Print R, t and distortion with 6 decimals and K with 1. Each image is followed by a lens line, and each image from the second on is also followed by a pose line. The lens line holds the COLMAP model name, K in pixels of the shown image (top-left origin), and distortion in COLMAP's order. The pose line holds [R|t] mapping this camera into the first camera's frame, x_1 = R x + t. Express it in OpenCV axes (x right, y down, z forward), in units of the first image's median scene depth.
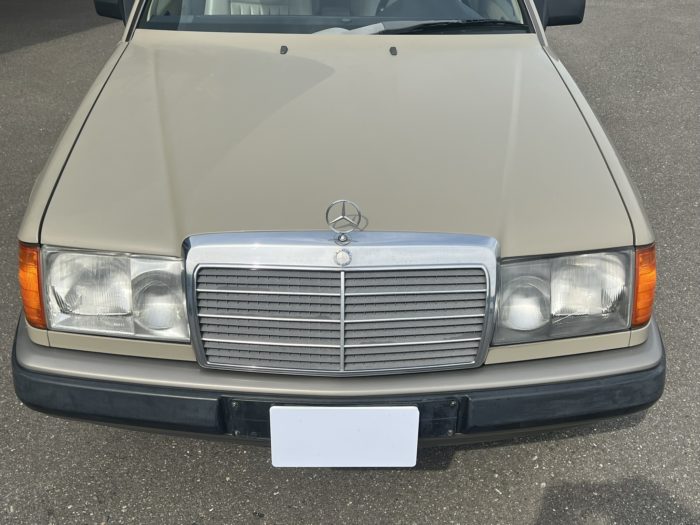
lens RADIAL K [[784.8, 0, 350.0], [0, 784.8, 262.5], [0, 0, 1]] dist [0.014885, -0.000382]
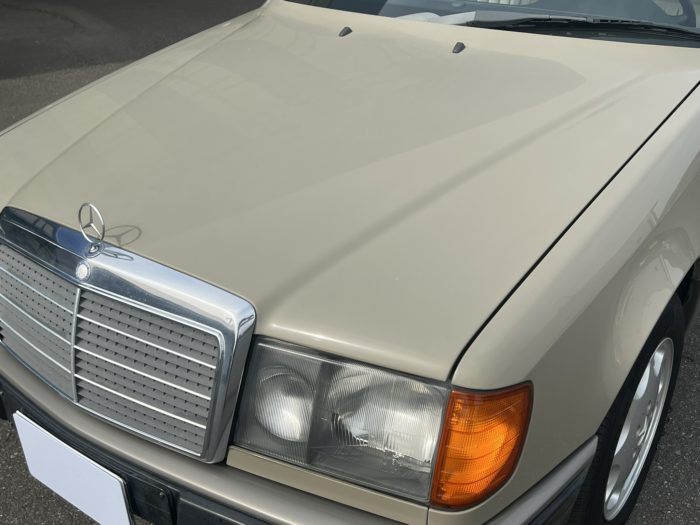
lens RADIAL K [[784.8, 0, 350.0], [0, 784.8, 262.5], [0, 0, 1]] dist [0.014885, -0.000382]
pose [[0.781637, 0.264583, -0.564835, 0.635937], [-0.265726, 0.960536, 0.082218, -0.143587], [0.564298, 0.085827, 0.821098, 0.461608]]
